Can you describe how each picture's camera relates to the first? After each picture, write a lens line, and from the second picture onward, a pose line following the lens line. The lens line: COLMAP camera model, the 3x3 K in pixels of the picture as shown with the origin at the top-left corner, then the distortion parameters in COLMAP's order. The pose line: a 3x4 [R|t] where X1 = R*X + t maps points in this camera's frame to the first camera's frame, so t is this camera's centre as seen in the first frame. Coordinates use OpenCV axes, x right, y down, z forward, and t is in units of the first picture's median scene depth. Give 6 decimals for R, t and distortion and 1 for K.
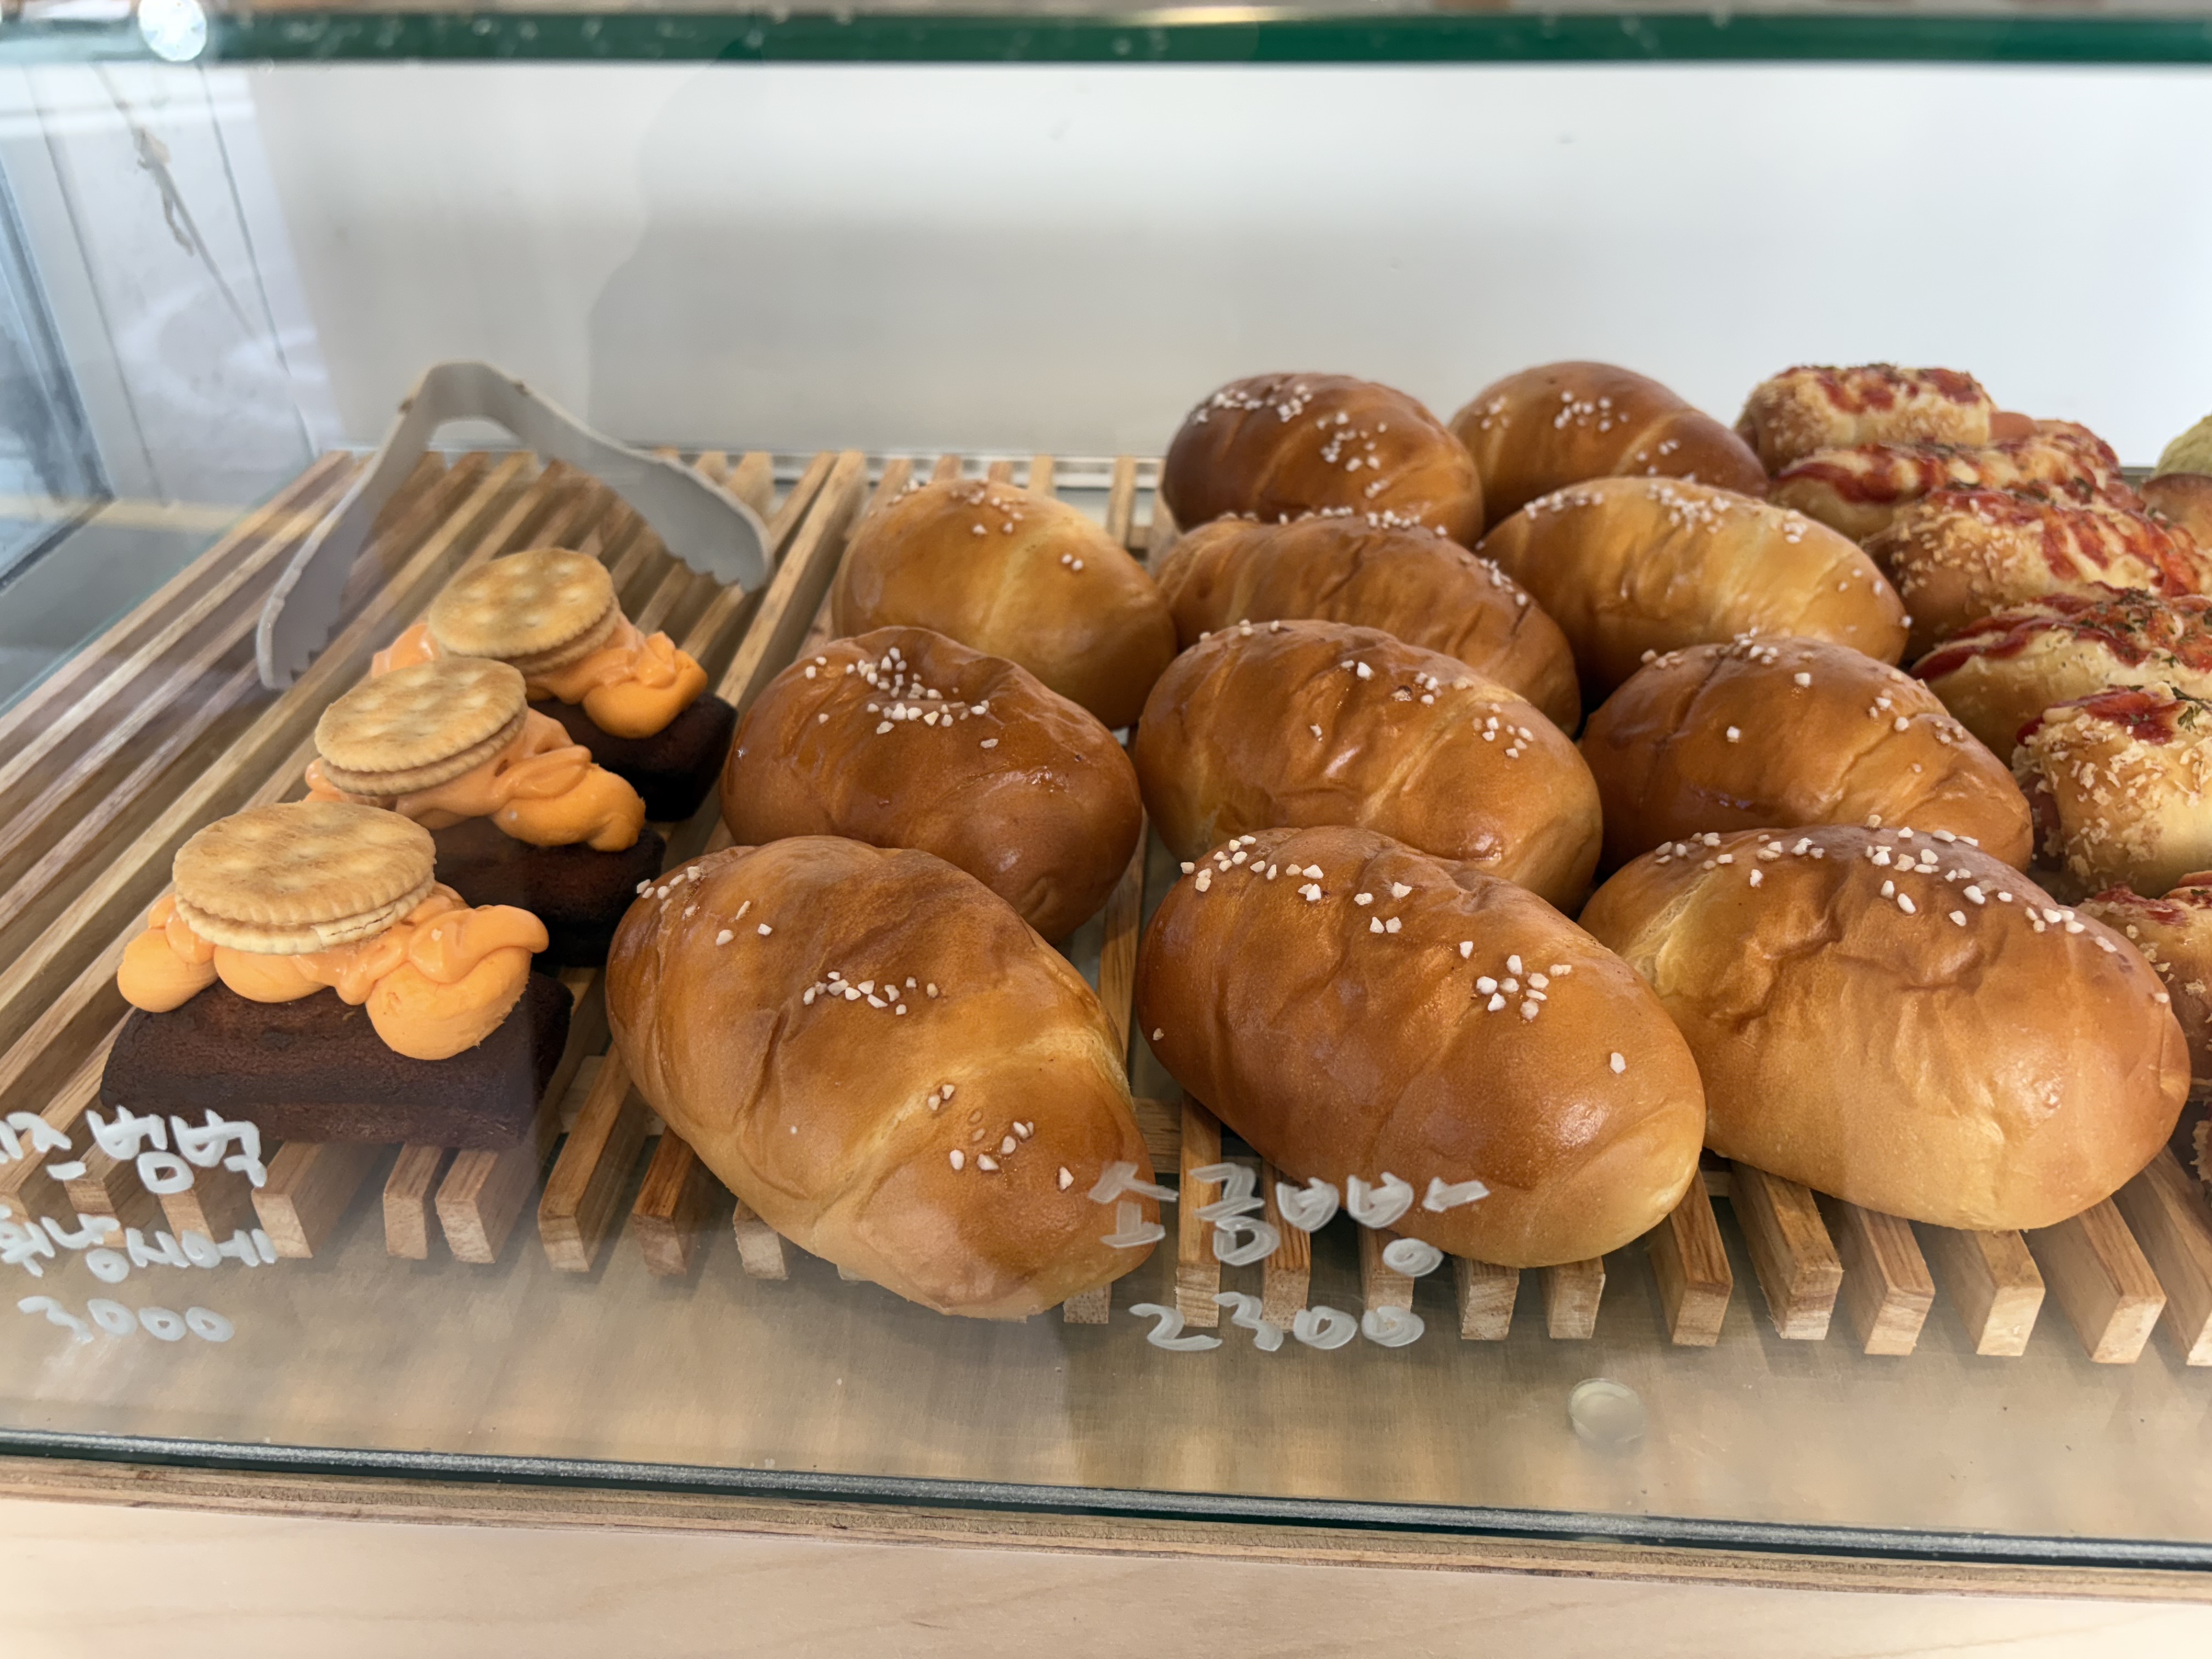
lens RADIAL K [[1670.9, 0, 1106.0], [0, 1670.9, 829.5], [0, 0, 1]] dist [-0.000668, -0.002268]
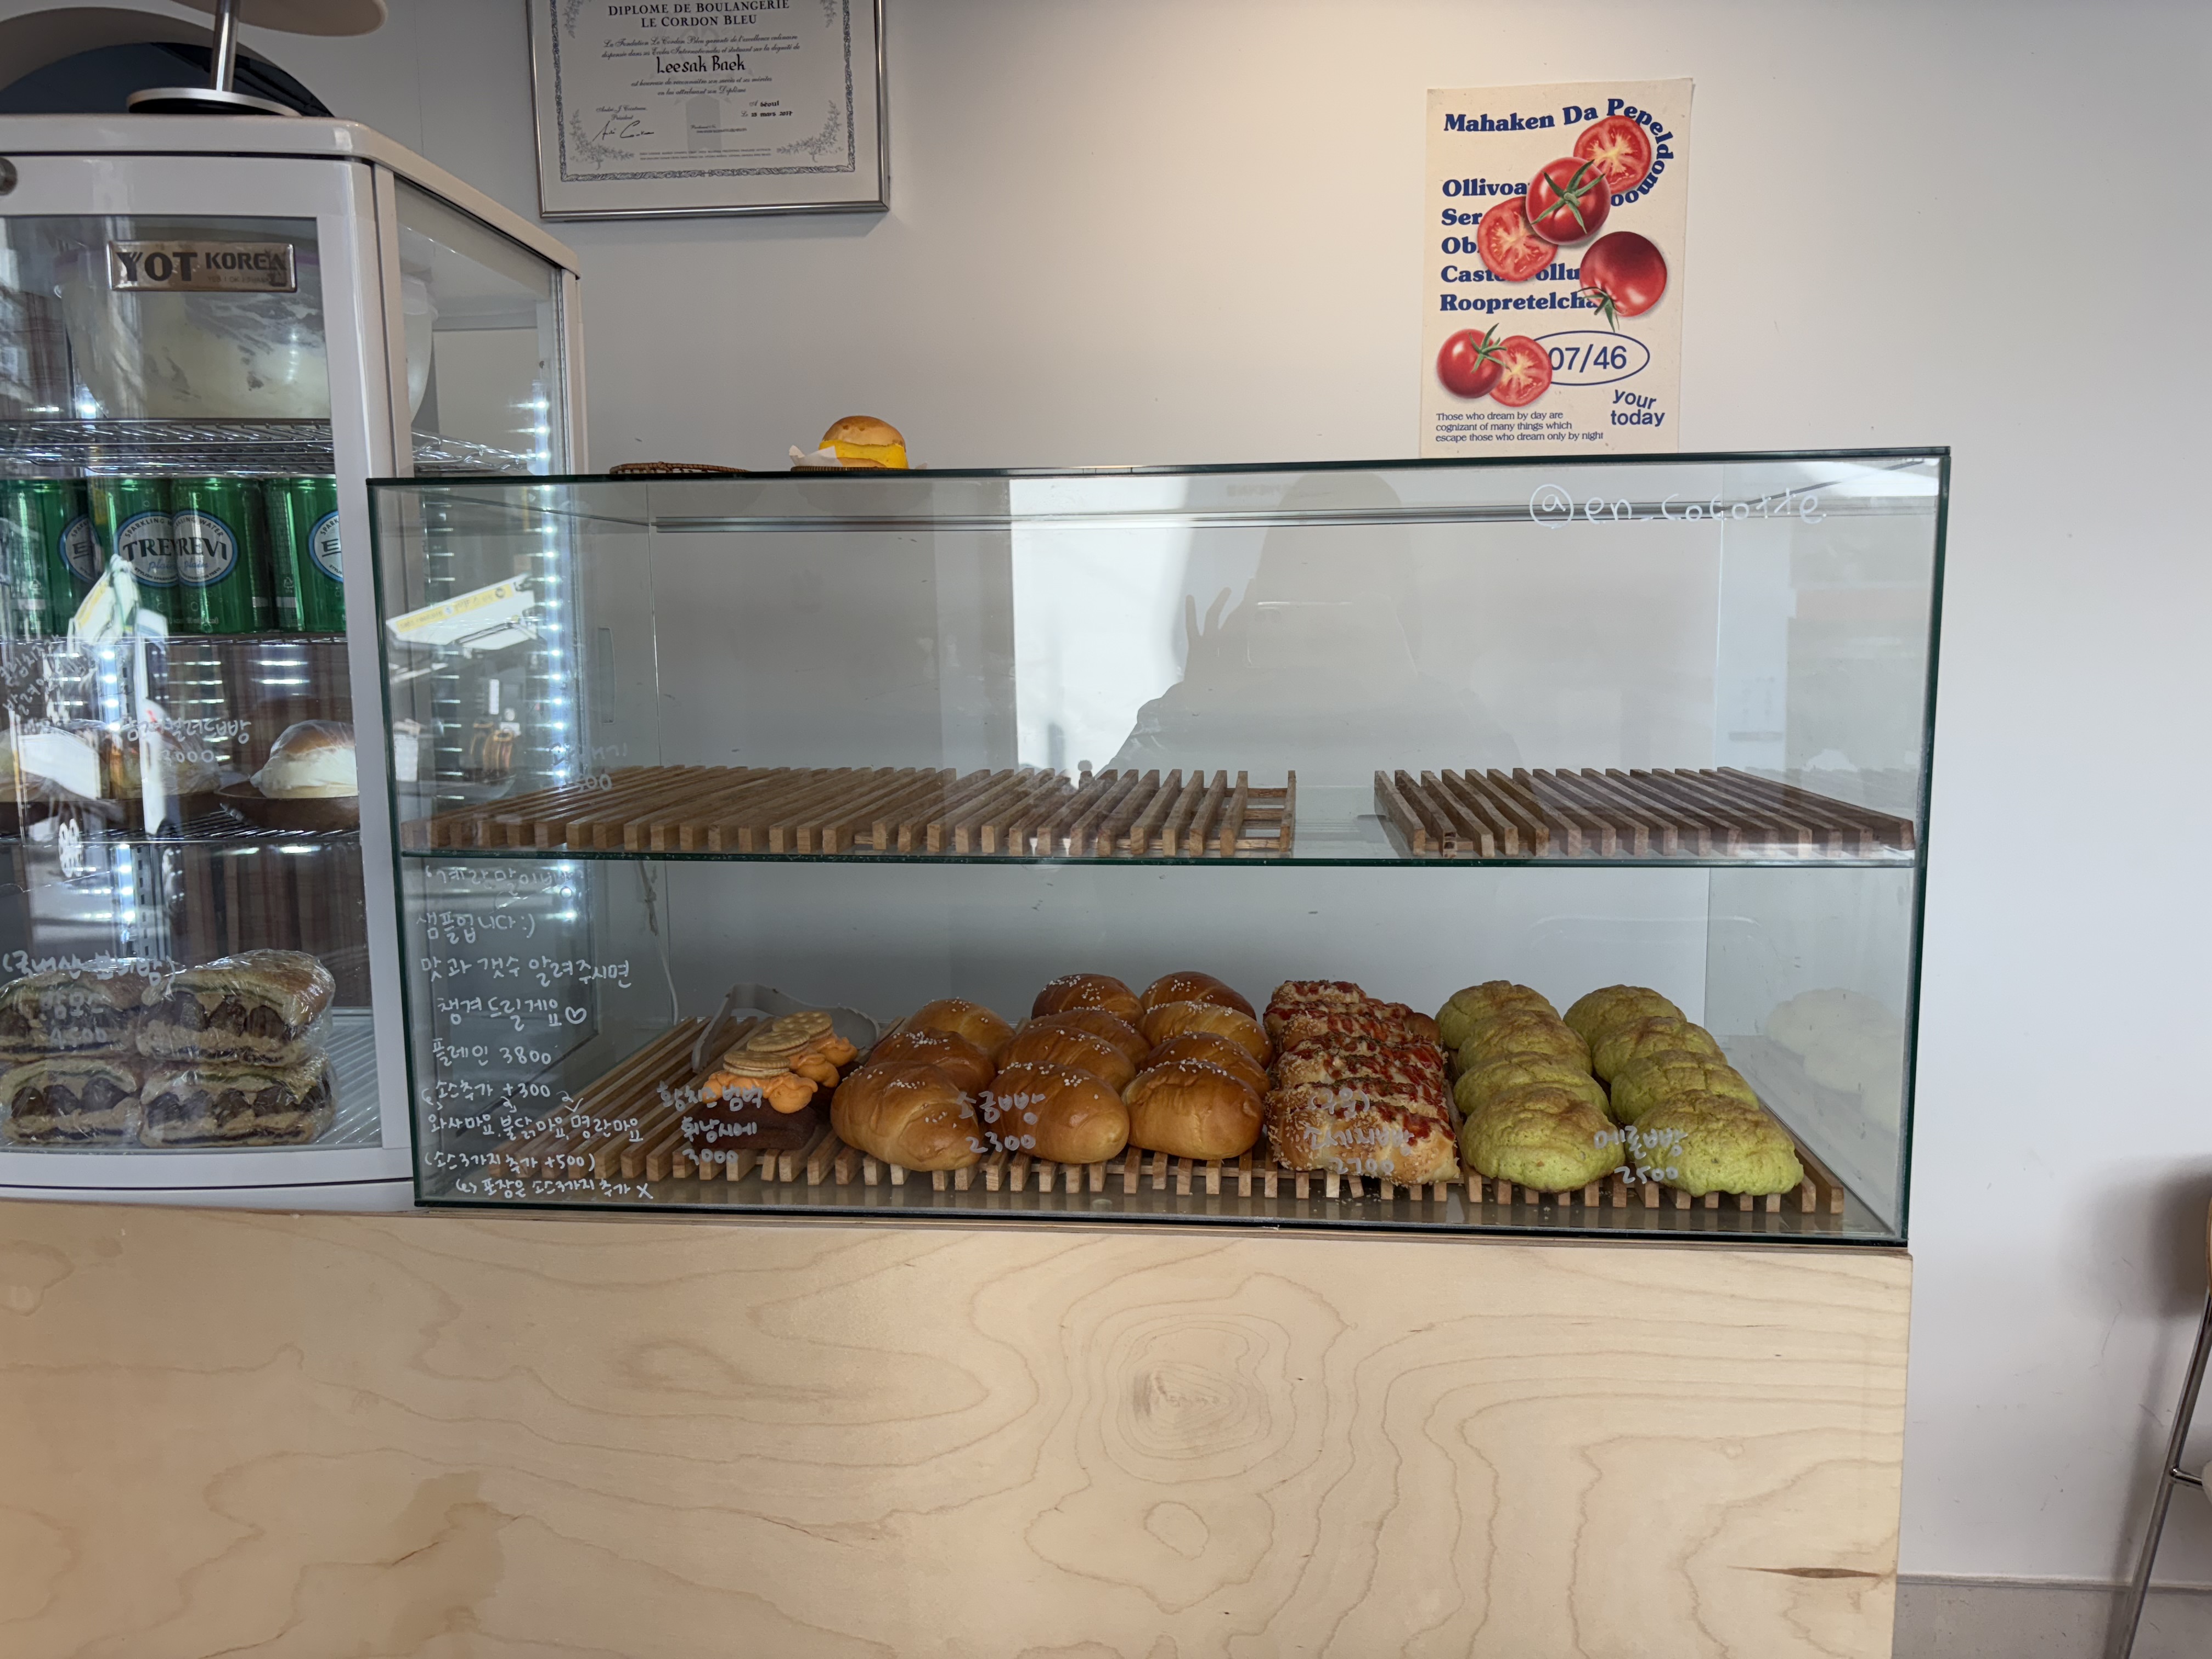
lens RADIAL K [[1670.9, 0, 1106.0], [0, 1670.9, 829.5], [0, 0, 1]] dist [-0.000668, -0.002268]
pose [[0.999304, 0.009378, -0.036104, 0.352130], [-0.024485, 0.895105, -0.445183, 1.002682], [0.028142, 0.445757, 0.894711, -2.113978]]
